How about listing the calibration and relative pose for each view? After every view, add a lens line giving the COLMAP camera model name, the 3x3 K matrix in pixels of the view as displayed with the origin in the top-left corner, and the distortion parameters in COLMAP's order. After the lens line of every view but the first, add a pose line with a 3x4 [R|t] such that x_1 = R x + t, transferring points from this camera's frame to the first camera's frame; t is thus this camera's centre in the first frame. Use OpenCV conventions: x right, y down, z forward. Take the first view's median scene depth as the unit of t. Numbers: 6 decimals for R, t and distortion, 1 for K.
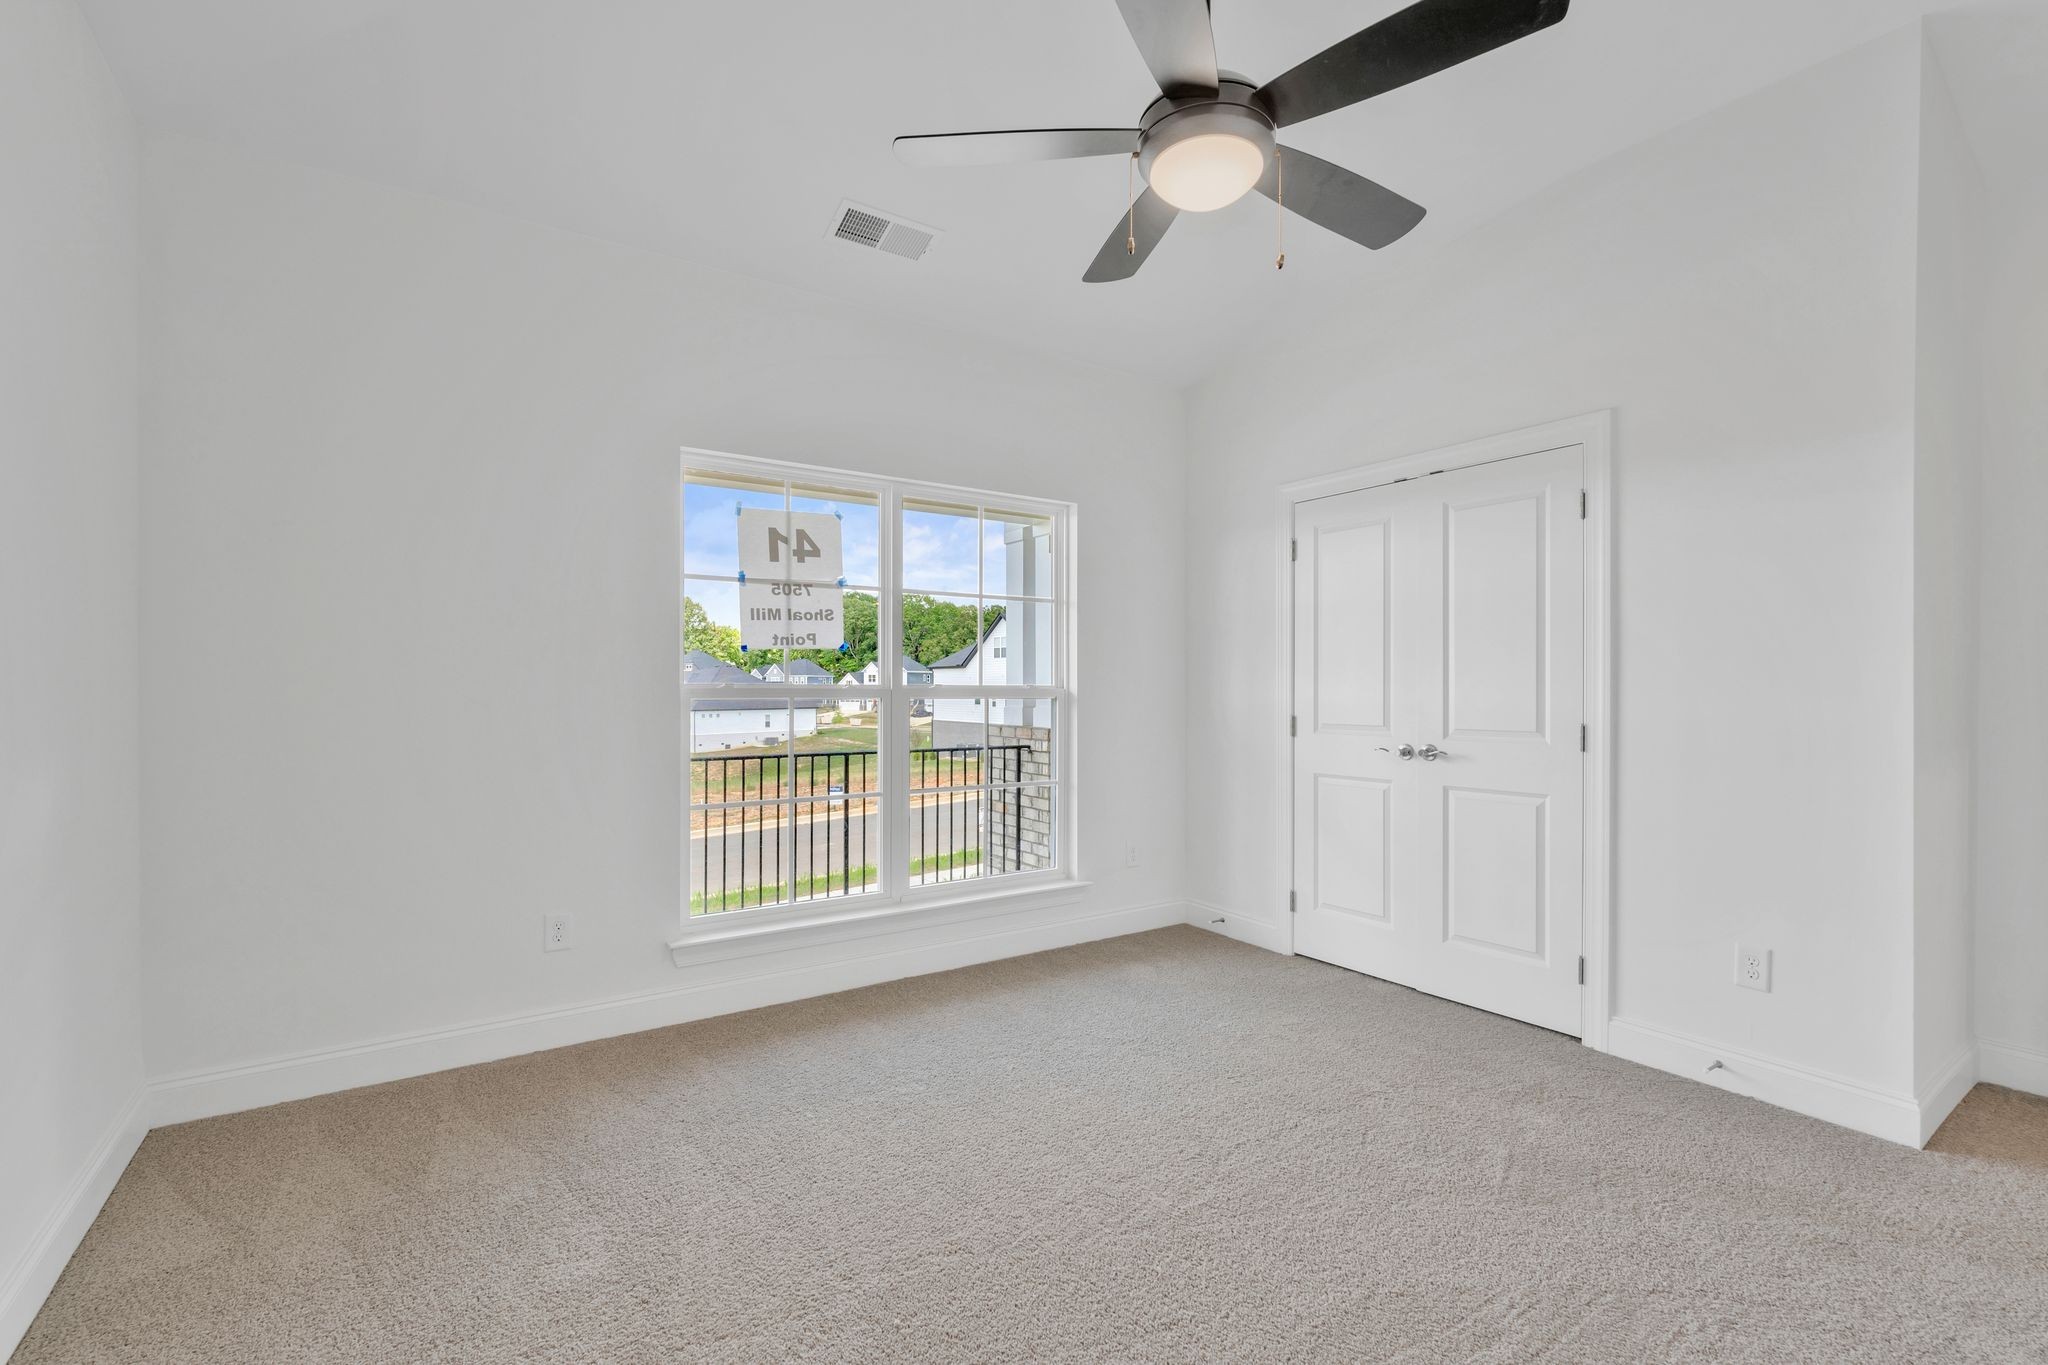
lens RADIAL K [[900.2, 0, 1019.4], [0, 900.2, 683.6], [0, 0, 1]] dist [-0.005806, -0.000006]
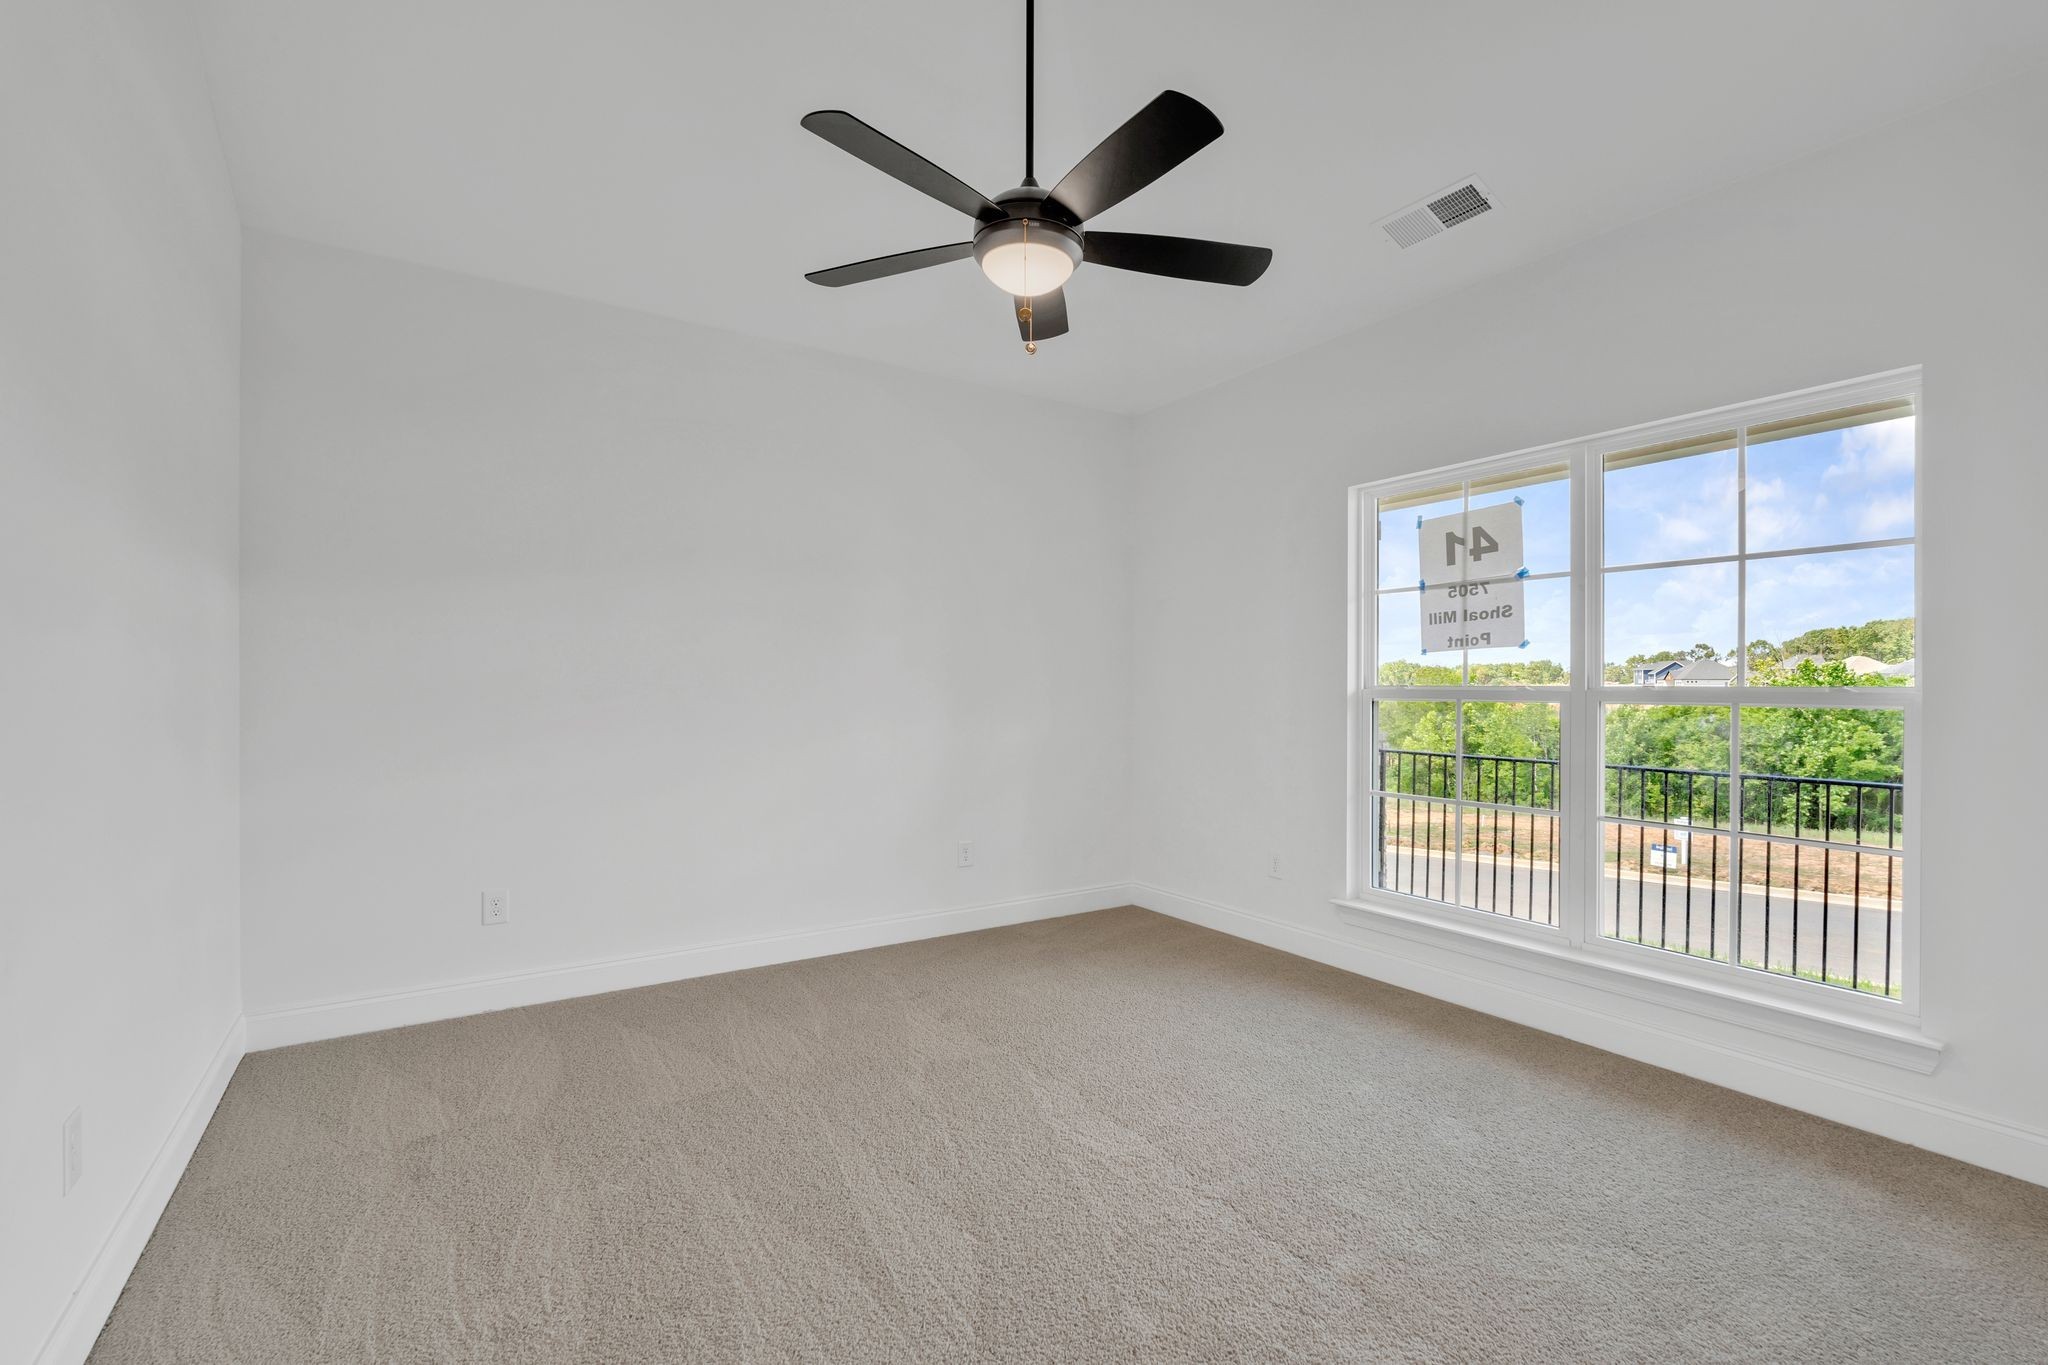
lens RADIAL K [[900.2, 0, 1019.4], [0, 900.2, 683.6], [0, 0, 1]] dist [-0.005806, -0.000006]
pose [[-0.018433, -0.007798, -0.999800, 0.744628], [-0.005255, 0.999957, -0.007702, 0.008564], [0.999816, 0.005112, -0.018473, 0.526675]]
